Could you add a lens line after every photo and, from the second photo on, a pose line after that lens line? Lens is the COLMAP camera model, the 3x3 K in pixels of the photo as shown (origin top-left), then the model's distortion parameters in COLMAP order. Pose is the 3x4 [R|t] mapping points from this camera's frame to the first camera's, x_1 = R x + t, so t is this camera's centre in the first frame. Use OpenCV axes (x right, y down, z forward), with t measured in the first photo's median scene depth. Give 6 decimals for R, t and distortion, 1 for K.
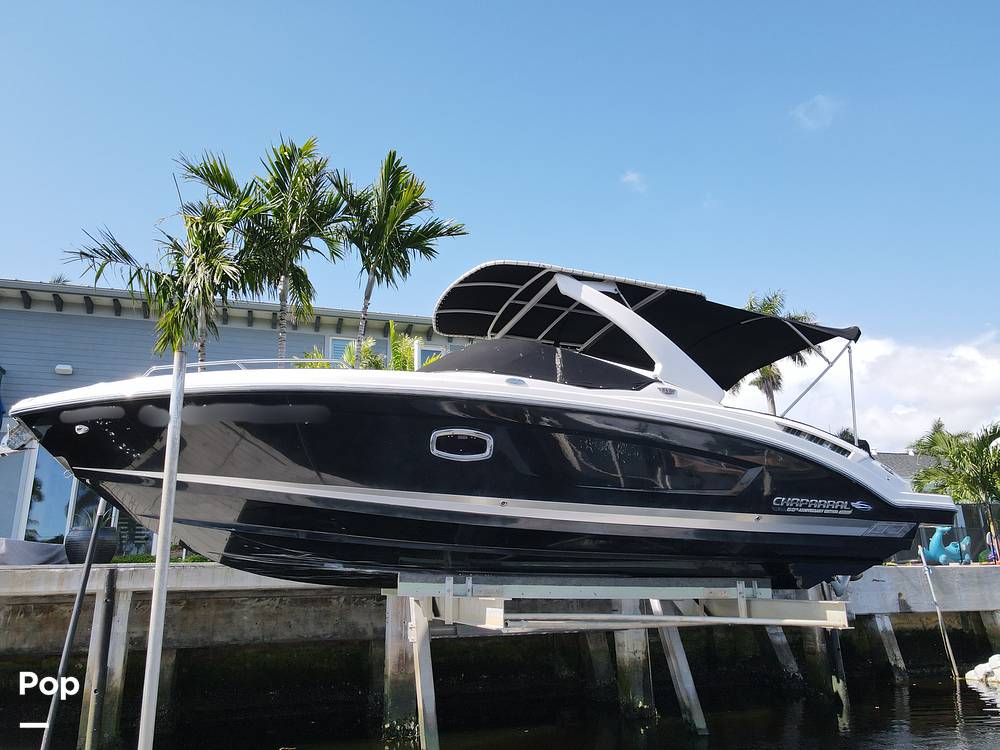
lens RADIAL K [[732.4, 0, 498.3], [0, 732.4, 381.8], [0, 0, 1]] dist [0.014311, -0.000181]
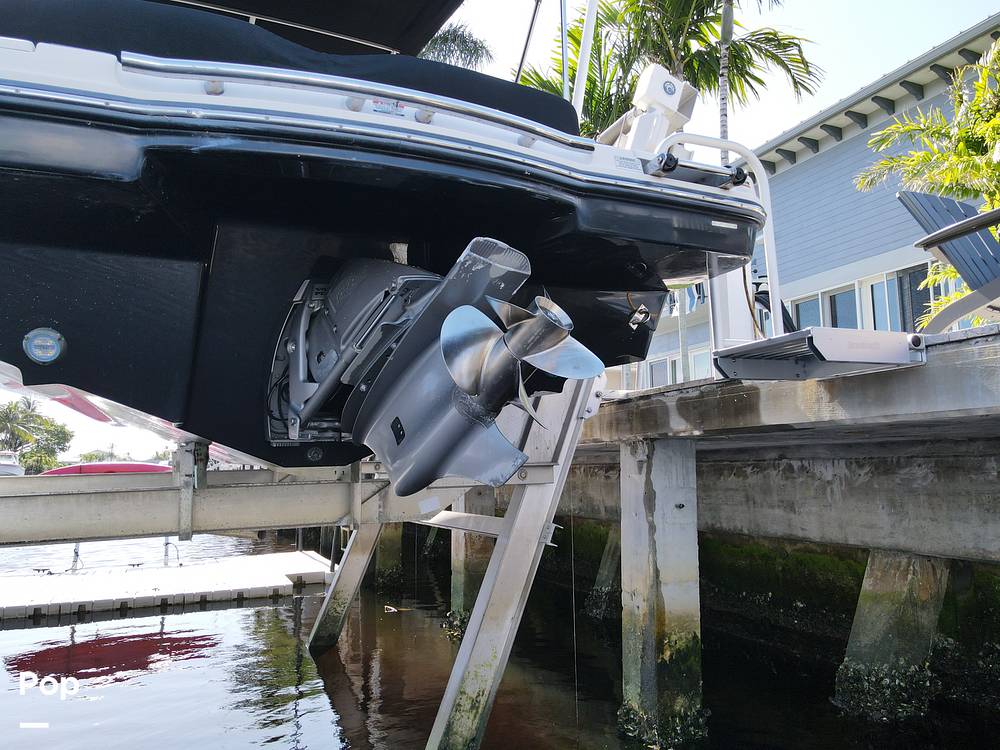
lens RADIAL K [[732.4, 0, 494.8], [0, 732.4, 376.5], [0, 0, 1]] dist [0.014311, -0.000181]
pose [[0.109551, -0.108091, -0.988086, 0.832086], [0.284160, 0.955988, -0.073074, 0.322276], [0.952498, -0.272769, 0.135445, 1.158665]]
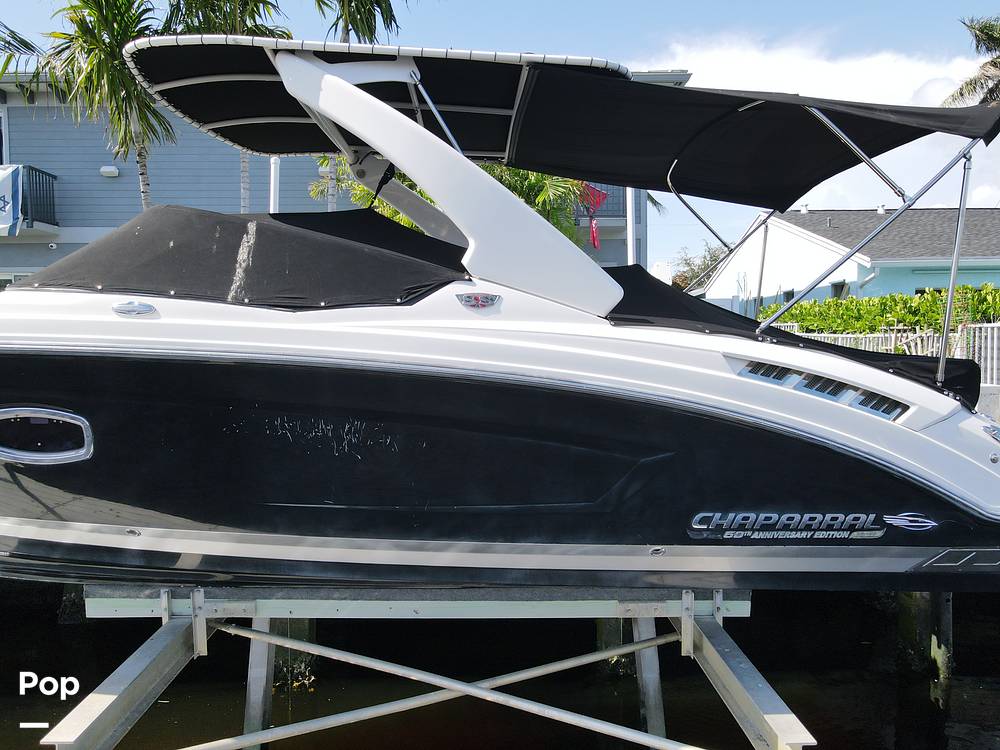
lens RADIAL K [[732.4, 0, 497.8], [0, 732.4, 379.3], [0, 0, 1]] dist [0.014311, -0.000181]
pose [[0.961950, 0.026147, -0.271973, 0.345747], [0.065066, 0.944851, 0.320973, -0.086047], [0.265366, -0.326456, 0.907197, 0.497469]]
